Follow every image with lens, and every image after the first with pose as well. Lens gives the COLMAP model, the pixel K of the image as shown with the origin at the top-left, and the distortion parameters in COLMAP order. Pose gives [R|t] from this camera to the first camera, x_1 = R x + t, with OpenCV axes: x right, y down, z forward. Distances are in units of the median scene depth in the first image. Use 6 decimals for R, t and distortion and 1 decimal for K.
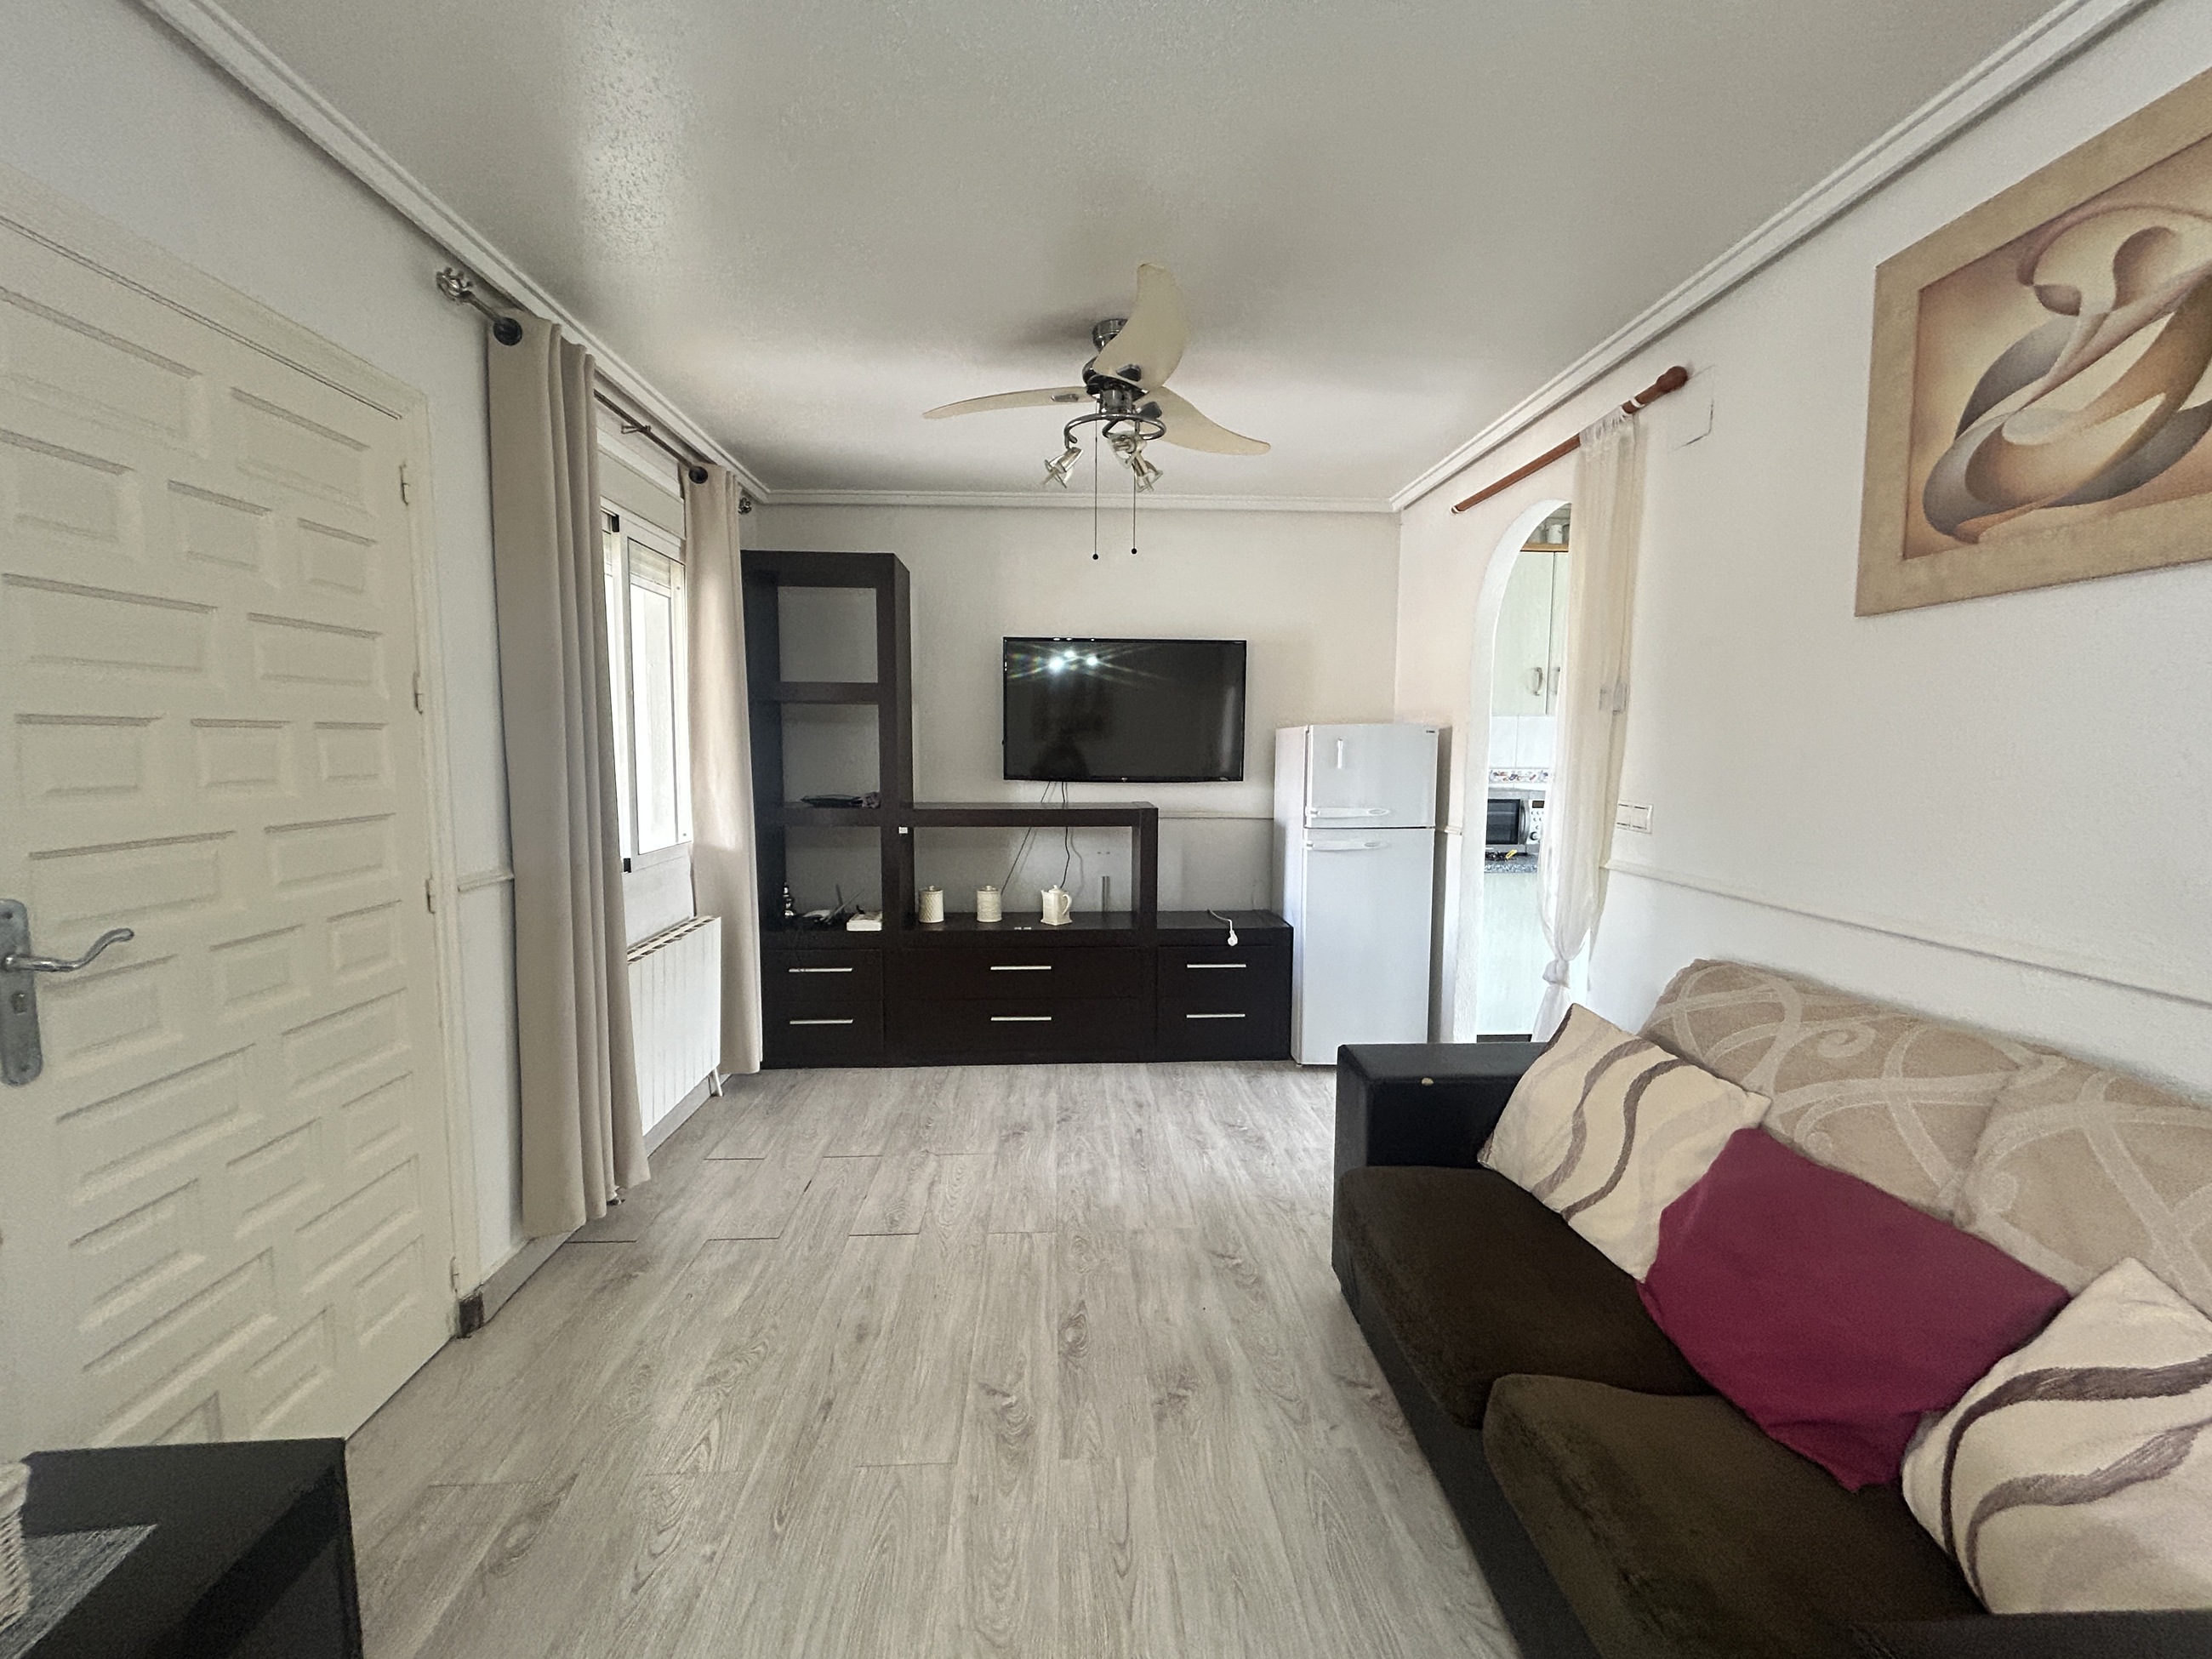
lens RADIAL K [[892.9, 0, 1102.7], [0, 892.9, 823.8], [0, 0, 1]] dist [-0.000678, 0.001295]
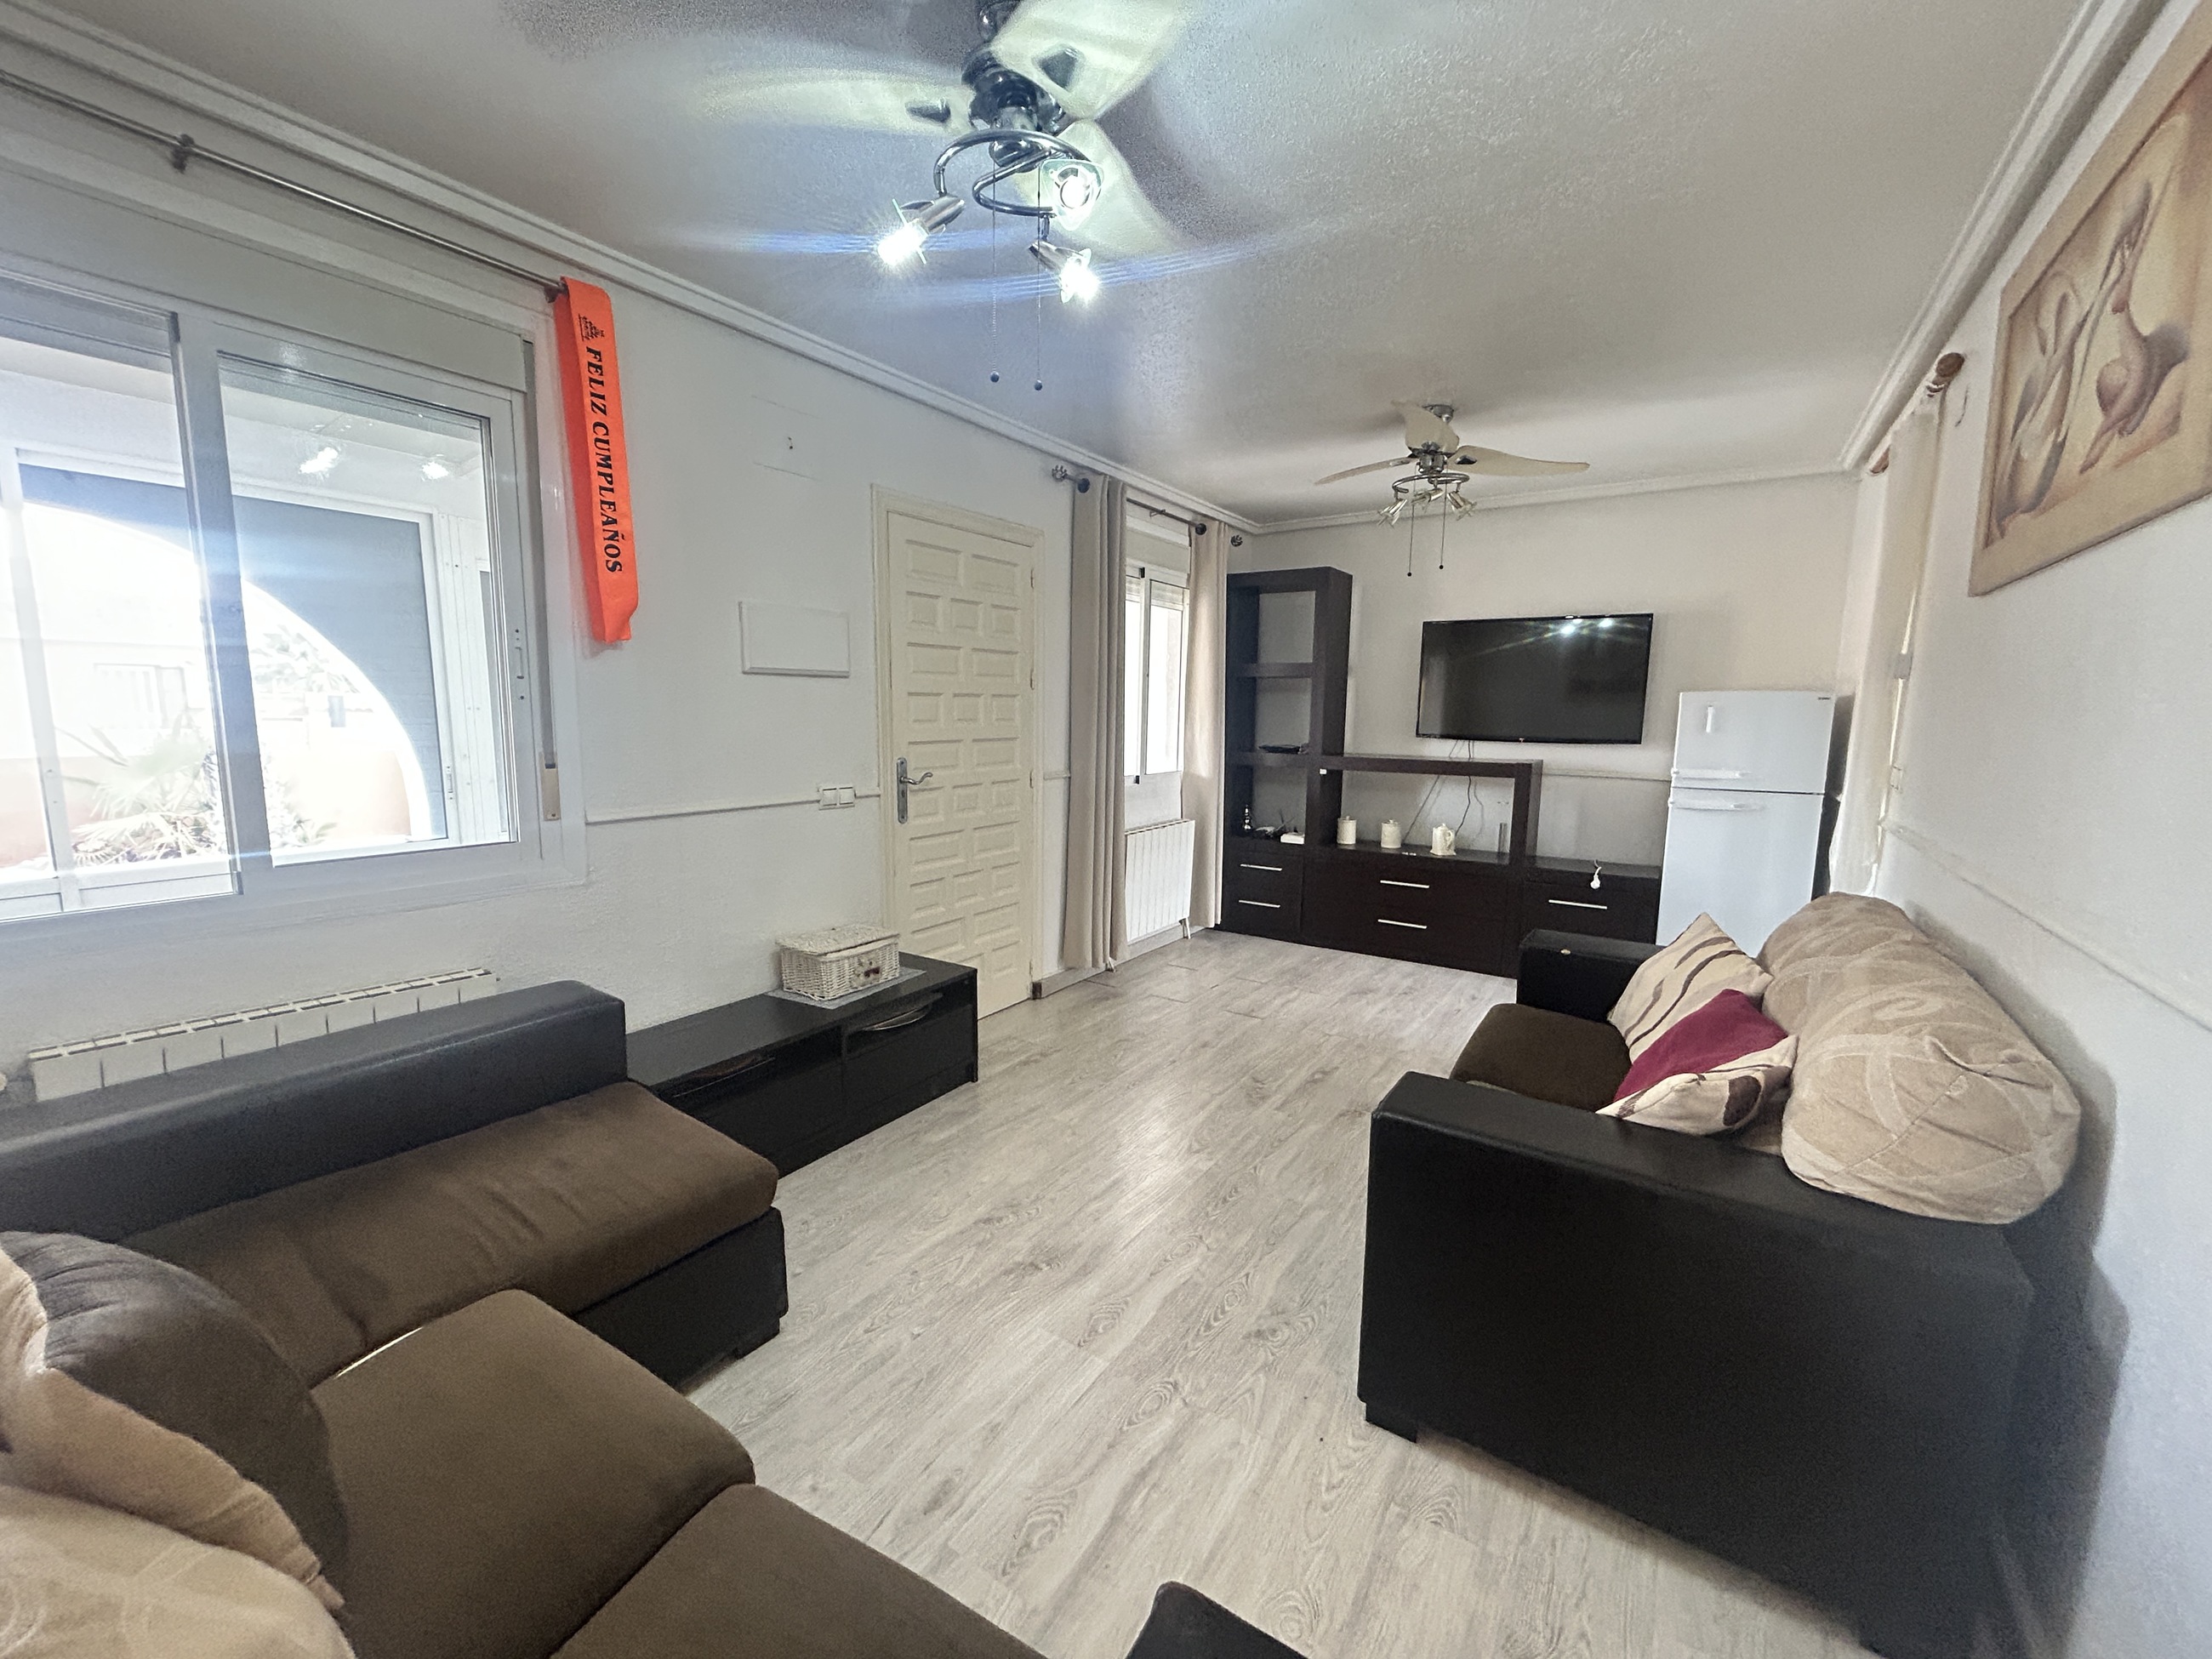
lens RADIAL K [[892.9, 0, 1094.4], [0, 892.9, 825.8], [0, 0, 1]] dist [-0.000678, 0.001295]
pose [[0.795504, 0.085613, -0.599869, 0.383161], [-0.062636, 0.996284, 0.059125, 0.036656], [0.602702, -0.009461, 0.797910, -0.350925]]
